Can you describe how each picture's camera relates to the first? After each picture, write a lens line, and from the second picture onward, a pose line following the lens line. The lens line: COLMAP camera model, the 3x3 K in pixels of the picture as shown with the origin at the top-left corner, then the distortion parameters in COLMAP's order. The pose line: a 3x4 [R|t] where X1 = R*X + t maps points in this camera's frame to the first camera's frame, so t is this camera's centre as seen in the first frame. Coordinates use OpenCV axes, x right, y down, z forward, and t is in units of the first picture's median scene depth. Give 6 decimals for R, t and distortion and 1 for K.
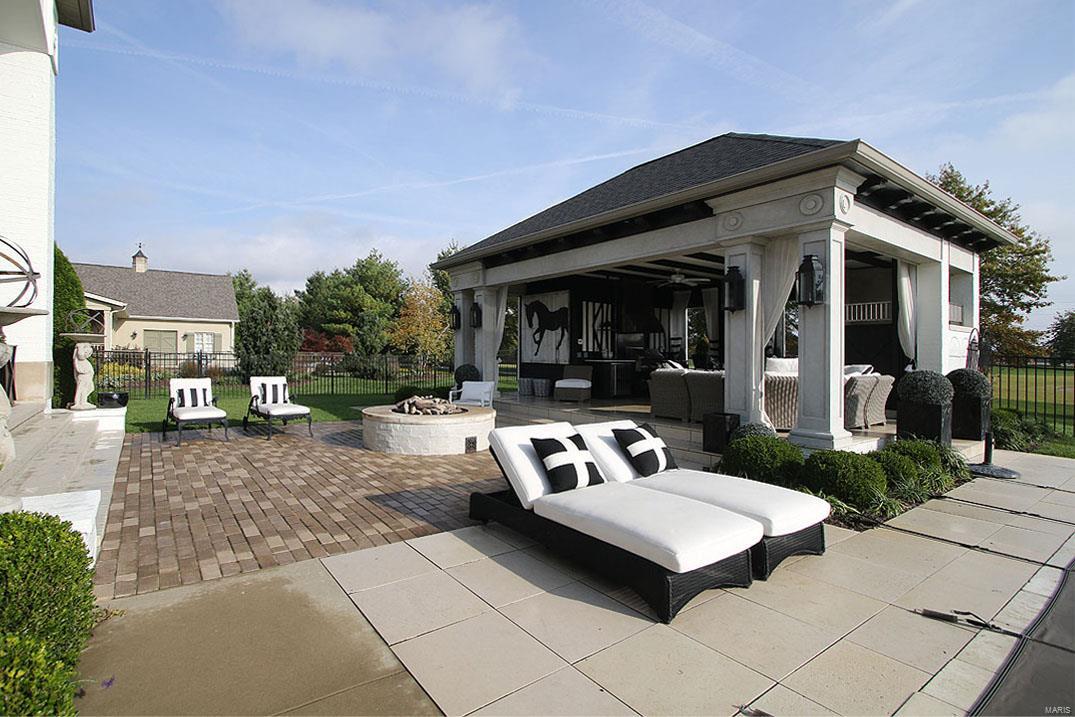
lens RADIAL K [[523.4, 0, 499.9], [0, 523.4, 349.5], [0, 0, 1]] dist [0.016871, -0.000334]
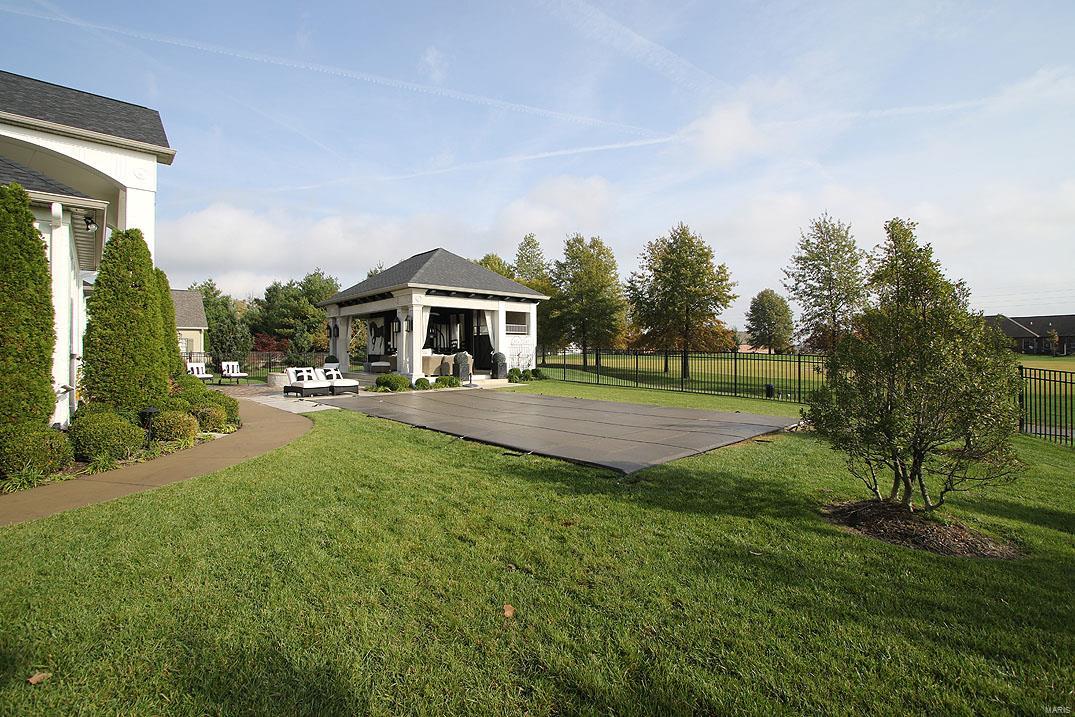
lens RADIAL K [[509.9, 0, 492.7], [0, 509.9, 348.3], [0, 0, 1]] dist [-0.024897, 0.004824]
pose [[0.998157, -0.017210, 0.058194, 0.405348], [0.017116, 0.999851, 0.002113, 0.007214], [-0.058222, -0.001113, 0.998303, -0.896546]]
